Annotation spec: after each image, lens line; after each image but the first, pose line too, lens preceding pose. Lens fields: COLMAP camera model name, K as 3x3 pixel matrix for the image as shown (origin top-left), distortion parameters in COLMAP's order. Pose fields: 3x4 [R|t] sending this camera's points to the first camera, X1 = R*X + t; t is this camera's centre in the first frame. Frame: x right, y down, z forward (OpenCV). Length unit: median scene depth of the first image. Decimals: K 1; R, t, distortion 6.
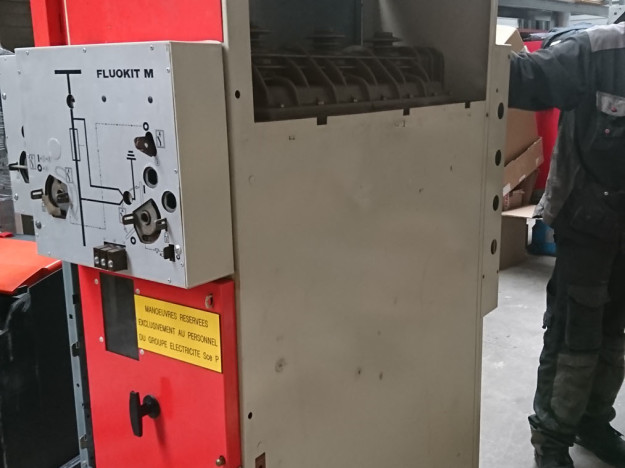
lens RADIAL K [[683.6, 0, 312.5], [0, 683.6, 234.0], [0, 0, 1]] dist [0.271975, -0.603693]
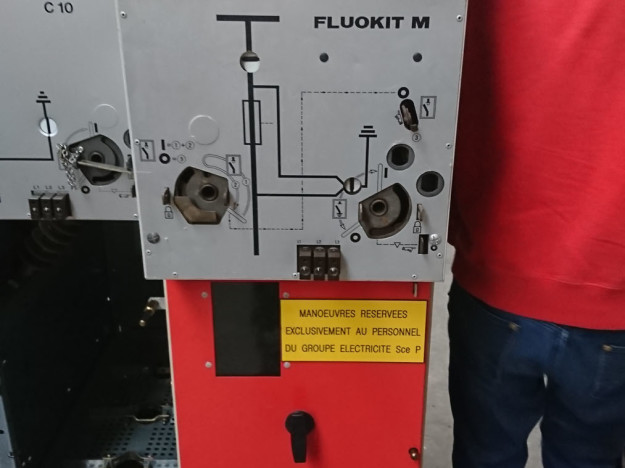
lens RADIAL K [[683.6, 0, 312.5], [0, 683.6, 234.0], [0, 0, 1]] dist [0.271975, -0.603693]
pose [[0.810355, -0.196821, 0.551894, -0.714641], [0.110733, 0.976364, 0.185609, -0.142613], [-0.575381, -0.089297, 0.812996, 0.381705]]
